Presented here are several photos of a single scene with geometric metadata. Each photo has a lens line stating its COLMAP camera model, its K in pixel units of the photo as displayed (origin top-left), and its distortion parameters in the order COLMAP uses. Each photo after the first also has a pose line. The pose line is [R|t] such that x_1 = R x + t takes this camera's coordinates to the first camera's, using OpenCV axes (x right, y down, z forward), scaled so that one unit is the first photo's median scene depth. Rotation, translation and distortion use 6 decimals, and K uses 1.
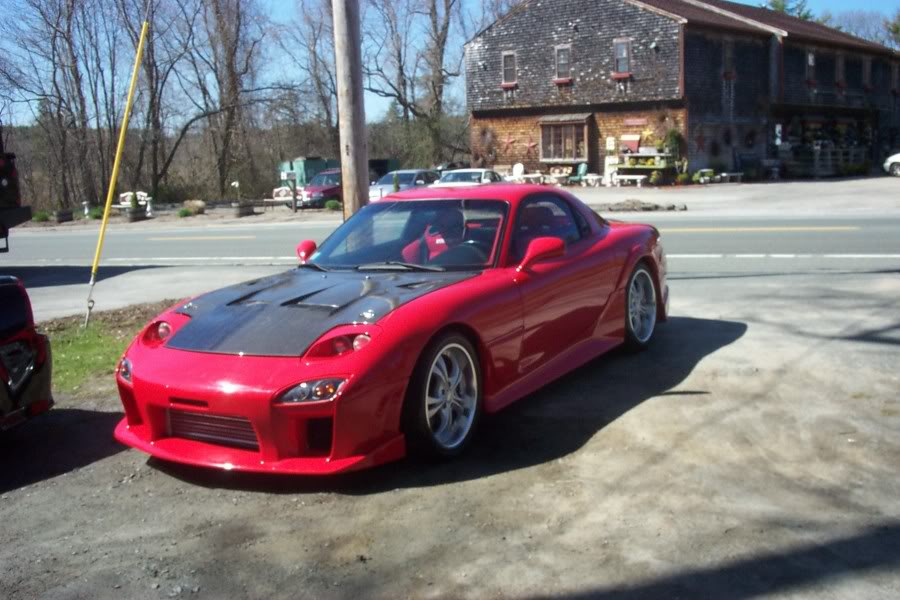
lens RADIAL K [[992.3, 0, 450.0], [0, 992.3, 300.0], [0, 0, 1]] dist [-0.177496, 0.140691]
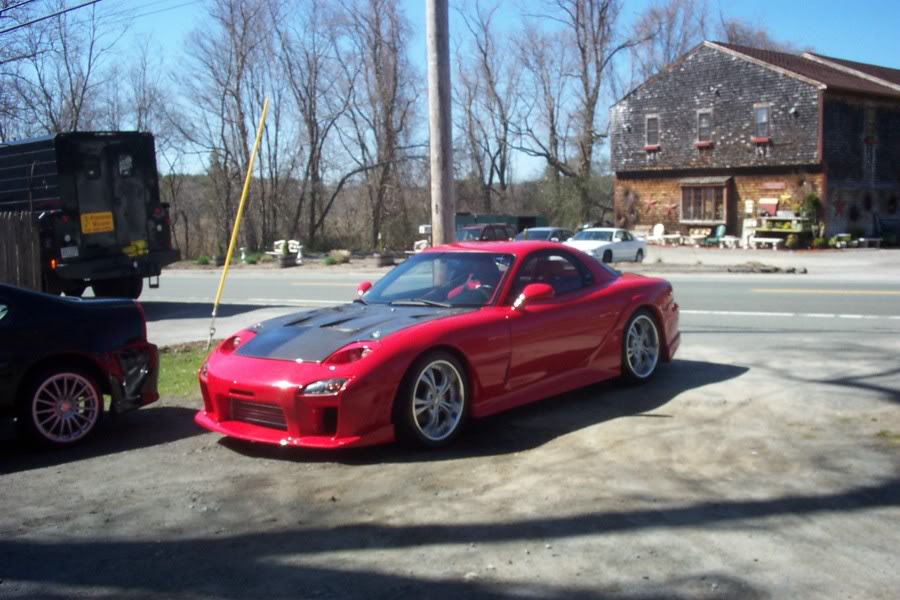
lens RADIAL K [[992.3, 0, 450.0], [0, 992.3, 300.0], [0, 0, 1]] dist [-0.177496, 0.140691]
pose [[0.986256, 0.034861, -0.161505, 0.025428], [-0.043948, 0.997625, -0.053038, 0.003814], [0.159273, 0.059407, 0.985446, -0.033730]]
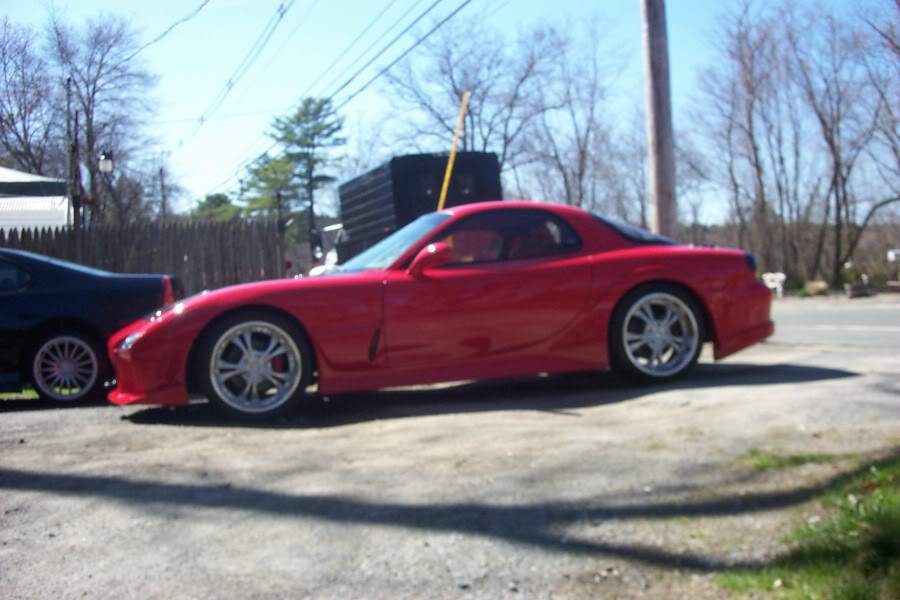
lens RADIAL K [[992.3, 0, 450.0], [0, 992.3, 300.0], [0, 0, 1]] dist [-0.177496, 0.140691]
pose [[0.723825, 0.023813, -0.689572, 0.109990], [-0.091298, 0.993922, -0.061509, 0.007842], [0.683917, 0.107478, 0.721600, 0.033246]]
